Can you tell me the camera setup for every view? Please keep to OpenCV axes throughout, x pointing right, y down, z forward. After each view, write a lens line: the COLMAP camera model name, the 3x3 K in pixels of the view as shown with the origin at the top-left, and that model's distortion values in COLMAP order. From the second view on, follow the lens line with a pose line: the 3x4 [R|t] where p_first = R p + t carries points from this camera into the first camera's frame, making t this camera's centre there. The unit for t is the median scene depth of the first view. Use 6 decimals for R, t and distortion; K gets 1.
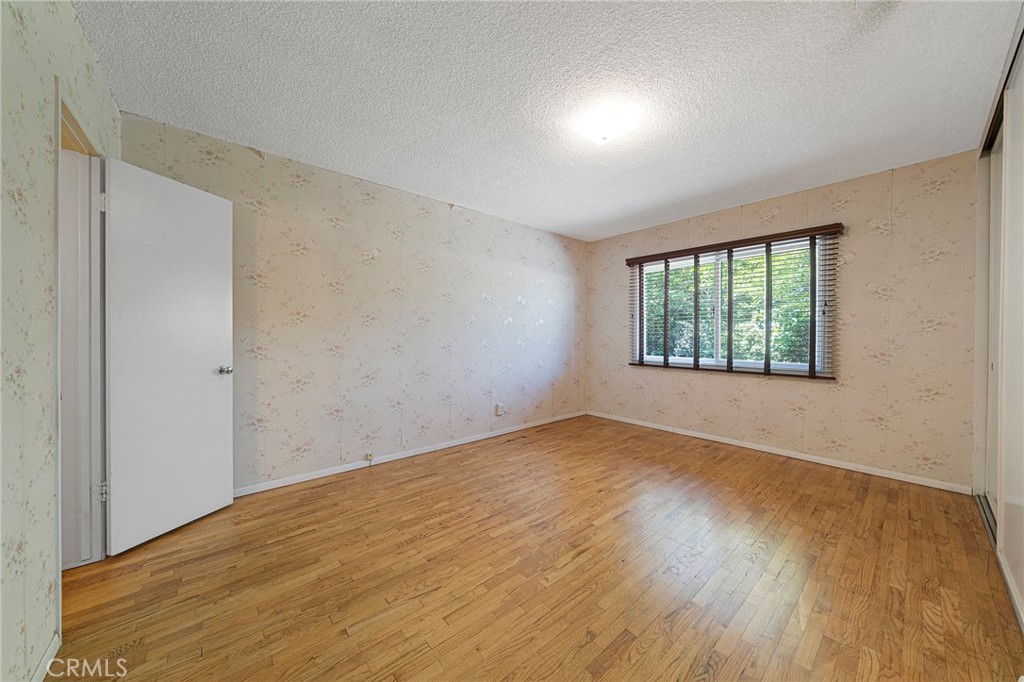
lens RADIAL K [[355.7, 0, 512.1], [0, 355.7, 339.5], [0, 0, 1]] dist [0.000012, 0.000045]
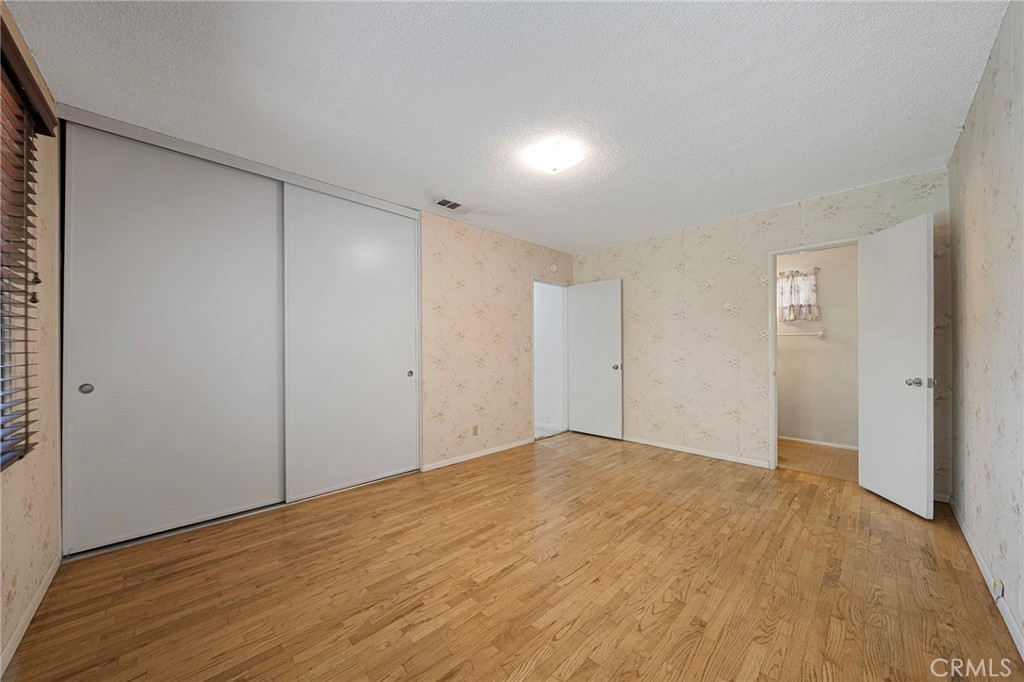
lens RADIAL K [[355.7, 0, 509.1], [0, 355.7, 346.9], [0, 0, 1]] dist [0.000012, 0.000045]
pose [[-0.998843, 0.001871, -0.048062, 0.413903], [0.001702, 0.999992, 0.003538, -0.022393], [0.048068, 0.003452, -0.998838, 1.903608]]
